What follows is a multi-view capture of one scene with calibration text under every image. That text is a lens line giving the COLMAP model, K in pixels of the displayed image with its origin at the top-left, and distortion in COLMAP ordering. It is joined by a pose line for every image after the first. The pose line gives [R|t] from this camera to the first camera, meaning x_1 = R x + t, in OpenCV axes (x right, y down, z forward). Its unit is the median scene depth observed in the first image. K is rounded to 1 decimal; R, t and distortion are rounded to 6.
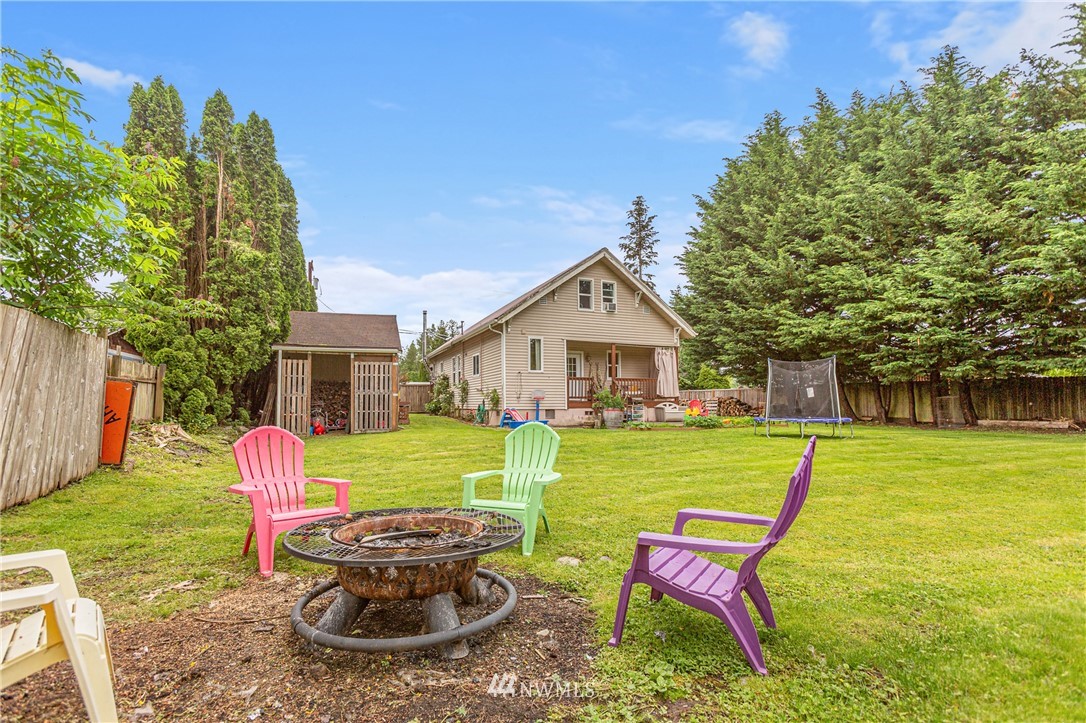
lens RADIAL K [[487.6, 0, 546.9], [0, 487.6, 357.7], [0, 0, 1]] dist [-0.004645, 0.001022]
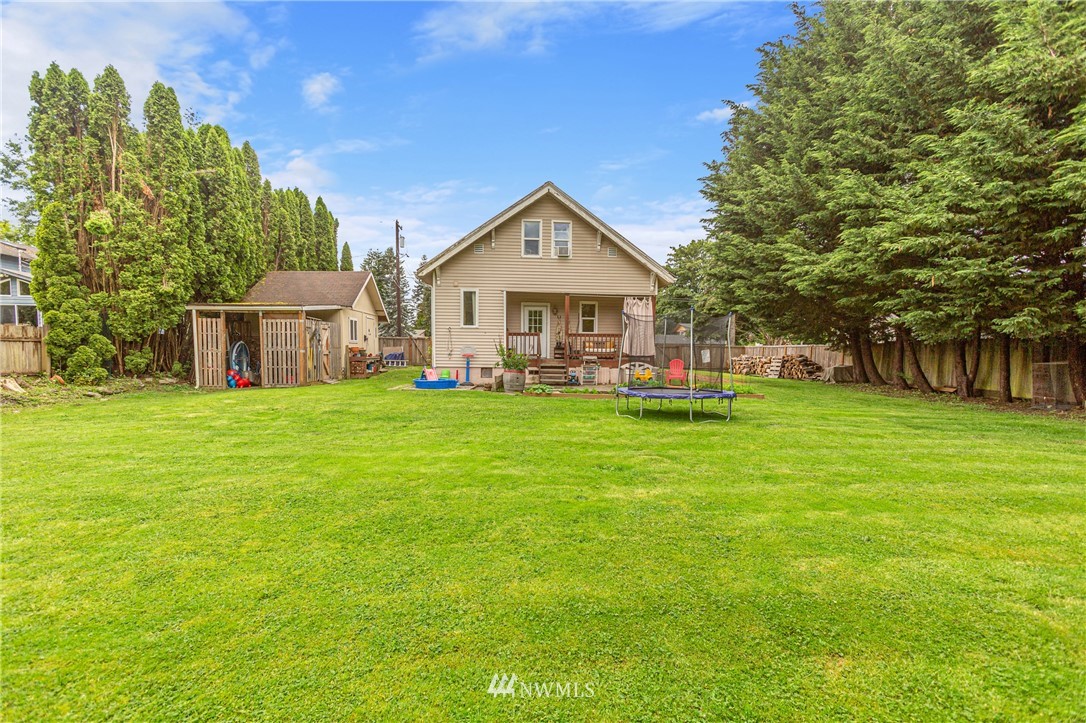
lens RADIAL K [[487.6, 0, 542.4], [0, 487.6, 363.4], [0, 0, 1]] dist [-0.004645, 0.001022]
pose [[0.946010, 0.020734, -0.323474, 0.472070], [0.016011, 0.993745, 0.110521, -0.003338], [0.323742, -0.109734, 0.939760, 0.192297]]
